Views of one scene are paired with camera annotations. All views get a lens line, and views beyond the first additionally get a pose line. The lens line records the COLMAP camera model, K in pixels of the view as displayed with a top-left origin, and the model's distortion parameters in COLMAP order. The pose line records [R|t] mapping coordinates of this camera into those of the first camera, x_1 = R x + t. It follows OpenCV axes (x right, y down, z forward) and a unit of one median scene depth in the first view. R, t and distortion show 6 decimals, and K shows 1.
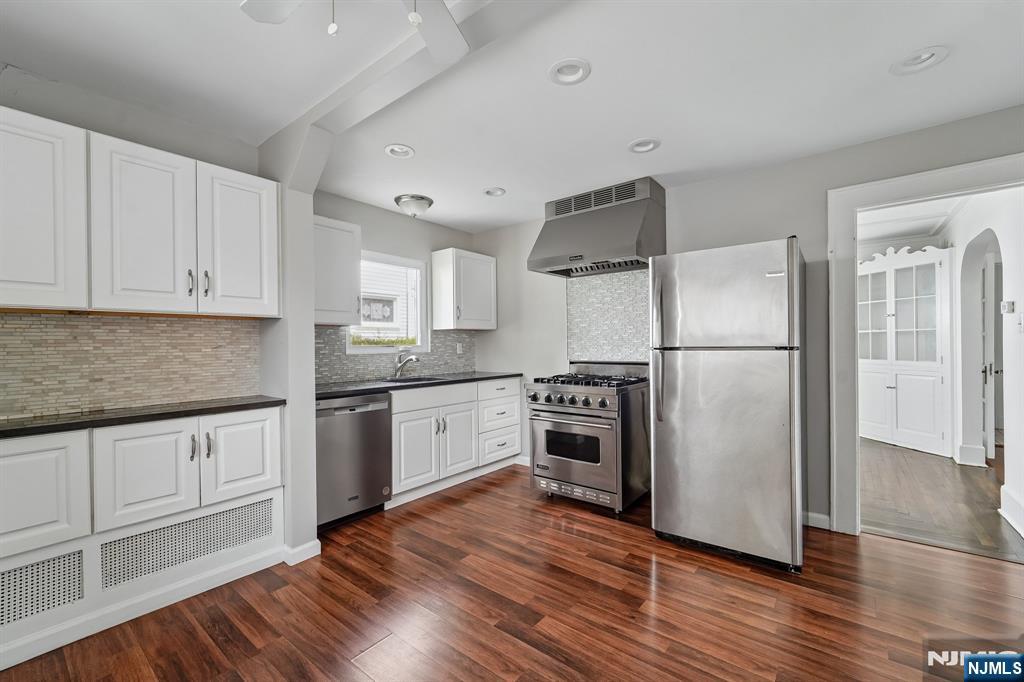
lens RADIAL K [[418.0, 0, 512.0], [0, 418.0, 341.0], [0, 0, 1]] dist [-0.015418, 0.000080]
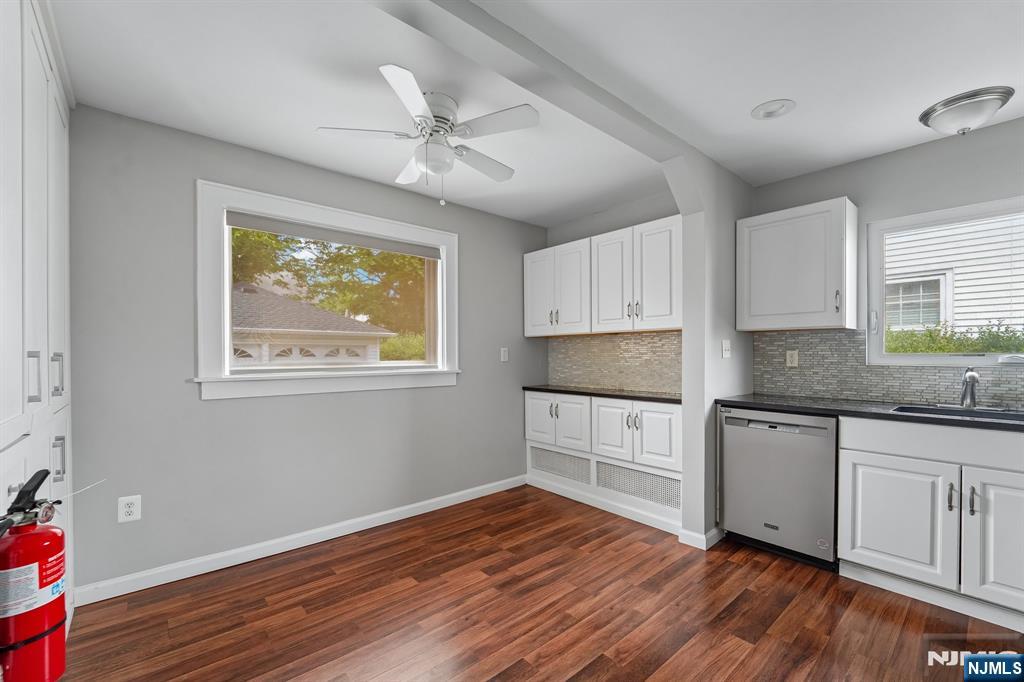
lens RADIAL K [[427.8, 0, 513.2], [0, 427.8, 352.6], [0, 0, 1]] dist [-0.014529, -0.000436]
pose [[-0.180429, 0.011930, -0.983516, 0.743639], [0.011757, 0.999881, 0.009972, -0.008198], [0.983518, -0.009764, -0.180548, 0.781516]]
